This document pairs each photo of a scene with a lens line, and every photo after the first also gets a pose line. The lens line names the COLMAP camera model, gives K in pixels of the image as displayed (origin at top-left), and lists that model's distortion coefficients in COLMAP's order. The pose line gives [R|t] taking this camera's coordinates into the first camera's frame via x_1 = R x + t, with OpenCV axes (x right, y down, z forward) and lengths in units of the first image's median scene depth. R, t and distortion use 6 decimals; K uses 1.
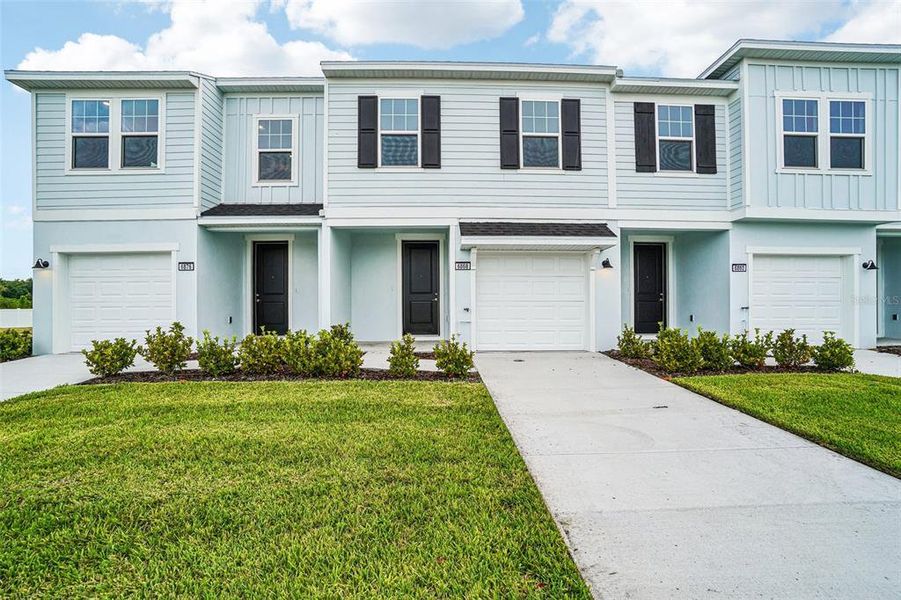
lens RADIAL K [[408.5, 0, 454.0], [0, 408.5, 314.1], [0, 0, 1]] dist [-0.054716, 0.021019]
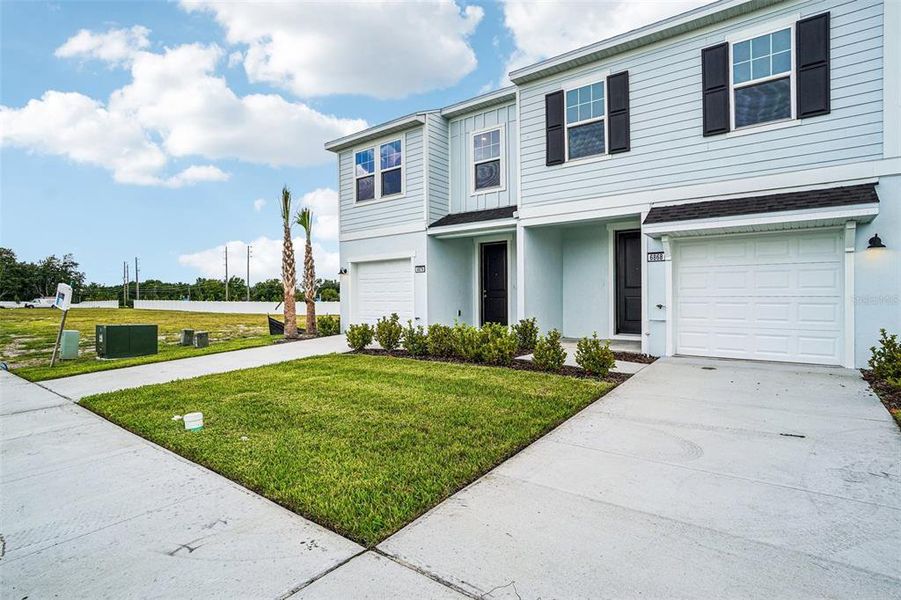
lens RADIAL K [[483.3, 0, 462.8], [0, 483.3, 309.0], [0, 0, 1]] dist [0.015365, -0.000446]
pose [[0.773159, 0.016019, -0.634010, 0.380924], [-0.017304, 0.999842, 0.004160, -0.003231], [0.633976, 0.007754, 0.773314, -0.076262]]
